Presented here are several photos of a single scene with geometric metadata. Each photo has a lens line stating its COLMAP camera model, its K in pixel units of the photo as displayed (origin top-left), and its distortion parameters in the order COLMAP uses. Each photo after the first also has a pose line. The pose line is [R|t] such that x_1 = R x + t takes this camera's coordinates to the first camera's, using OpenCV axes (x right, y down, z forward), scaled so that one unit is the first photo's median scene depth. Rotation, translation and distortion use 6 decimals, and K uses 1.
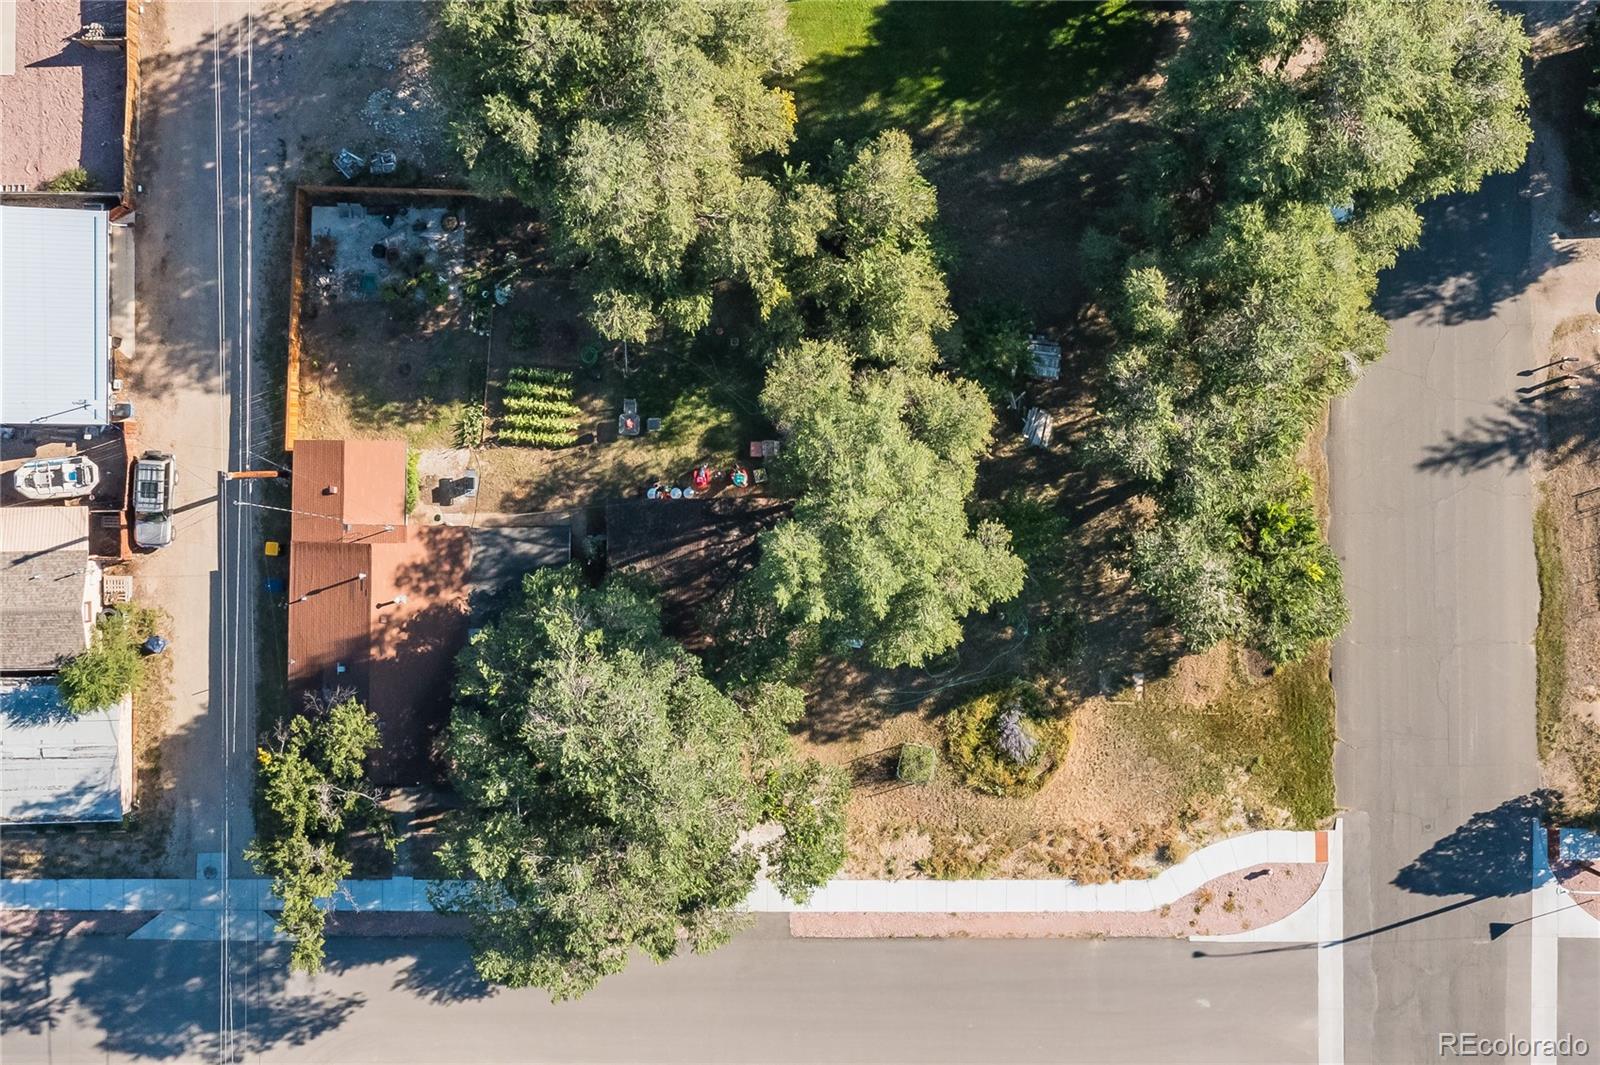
lens RADIAL K [[1261.3, 0, 826.5], [0, 1261.3, 498.4], [0, 0, 1]] dist [0.013285, 0.005522]
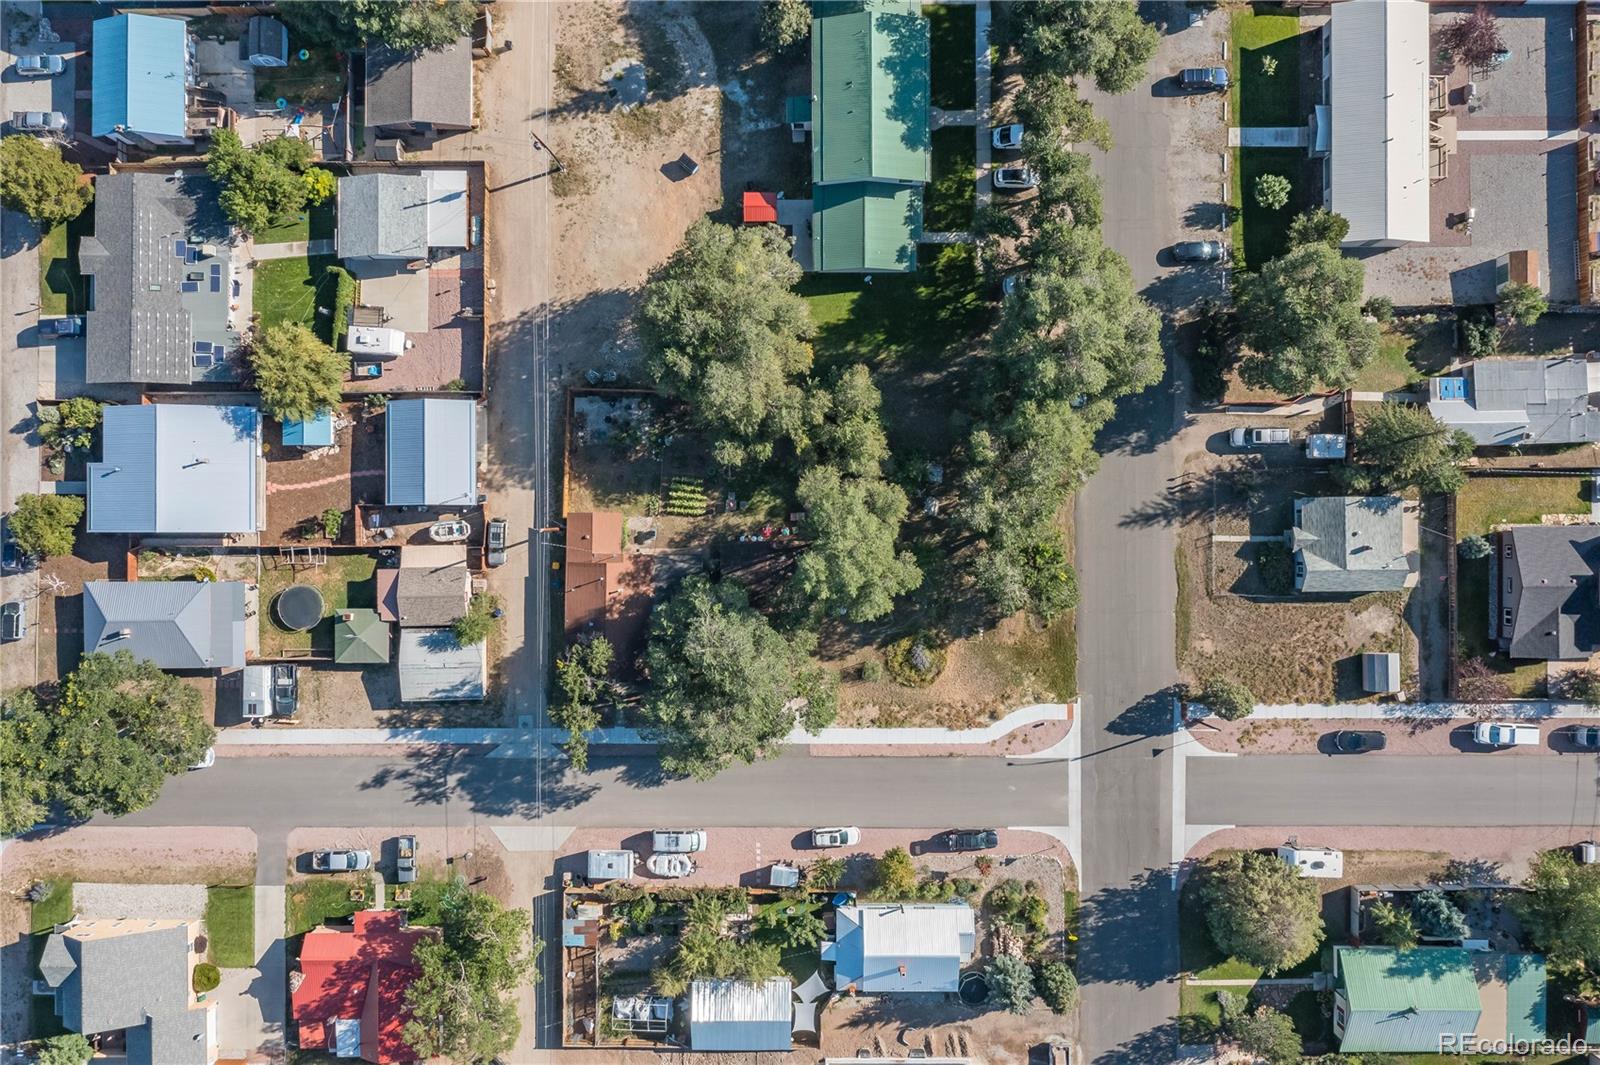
lens RADIAL K [[1261.3, 0, 804.3], [0, 1261.3, 535.6], [0, 0, 1]] dist [0.013285, 0.005522]
pose [[0.999889, 0.000159, -0.014874, -0.007872], [-0.000334, 0.999930, -0.011802, 0.015236], [0.014871, 0.011806, 0.999820, -1.044917]]
